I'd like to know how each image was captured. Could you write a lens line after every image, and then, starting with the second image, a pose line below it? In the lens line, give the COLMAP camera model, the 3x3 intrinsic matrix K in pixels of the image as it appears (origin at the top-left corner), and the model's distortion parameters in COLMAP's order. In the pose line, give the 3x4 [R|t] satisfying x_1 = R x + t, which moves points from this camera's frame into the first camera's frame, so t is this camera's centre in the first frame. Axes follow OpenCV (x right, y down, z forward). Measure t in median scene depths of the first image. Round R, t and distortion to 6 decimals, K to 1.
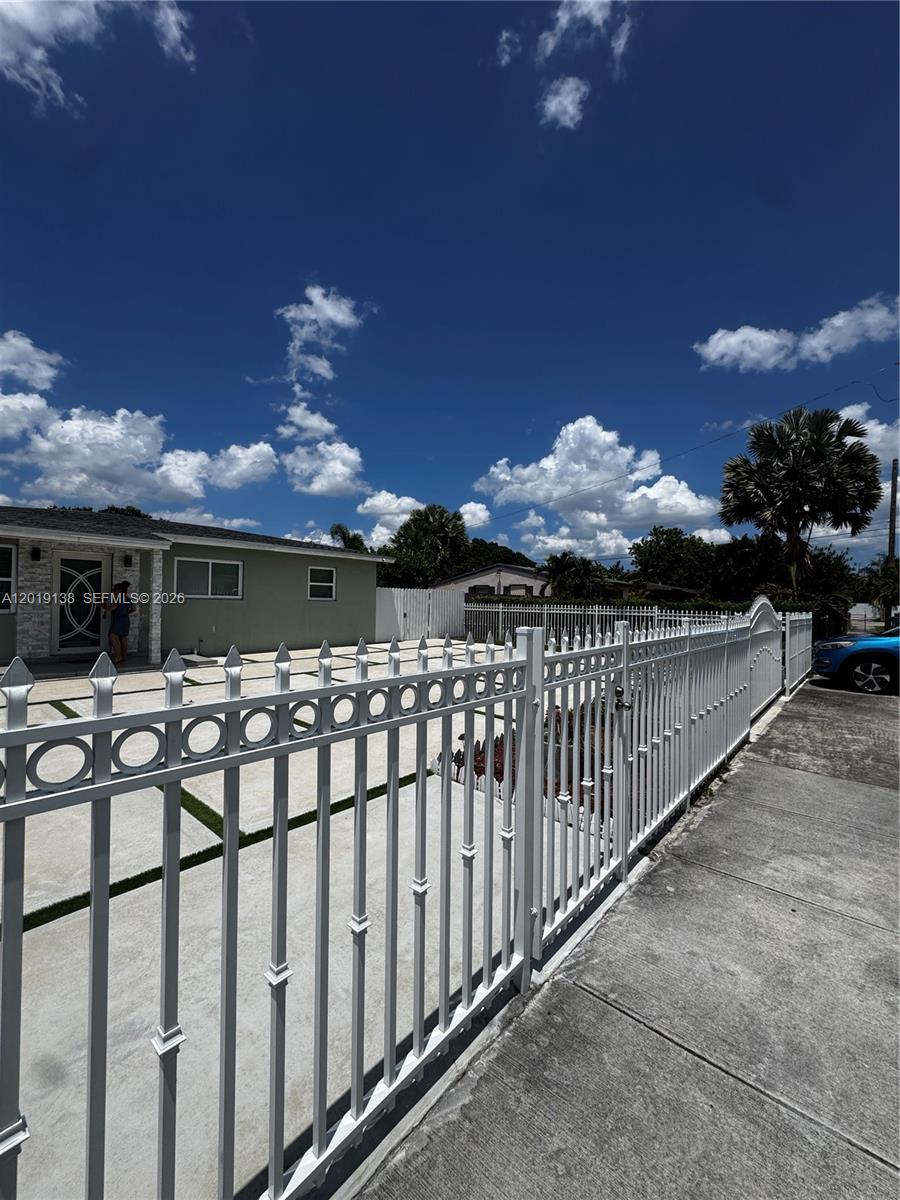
lens RADIAL K [[489.8, 0, 456.9], [0, 489.8, 596.4], [0, 0, 1]] dist [-0.000732, 0.000310]
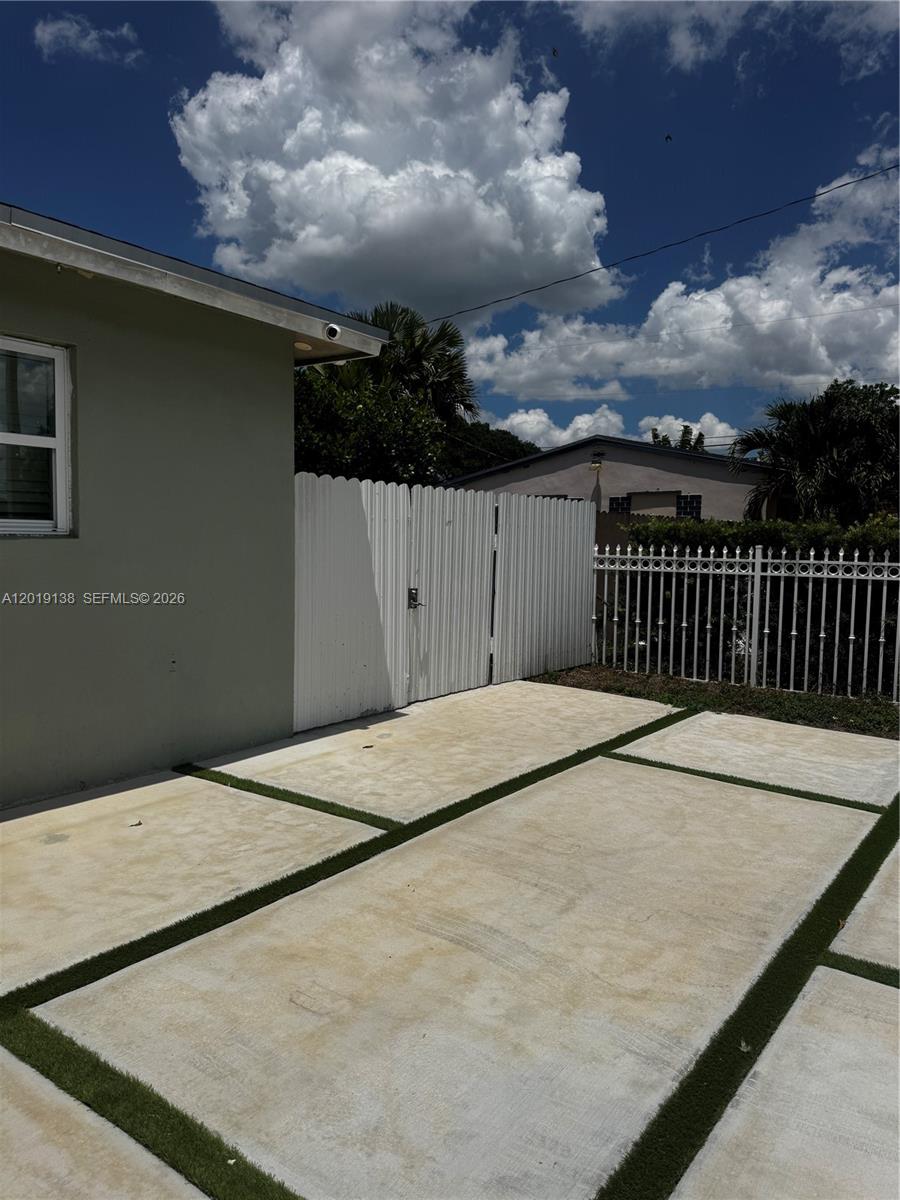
lens RADIAL K [[840.0, 0, 440.8], [0, 840.0, 603.3], [0, 0, 1]] dist [0.161267, -0.302753]
pose [[0.998226, -0.003467, 0.059439, -0.052078], [-0.001762, 0.996146, 0.087693, 0.002164], [-0.059514, -0.087642, 0.994373, 0.265263]]
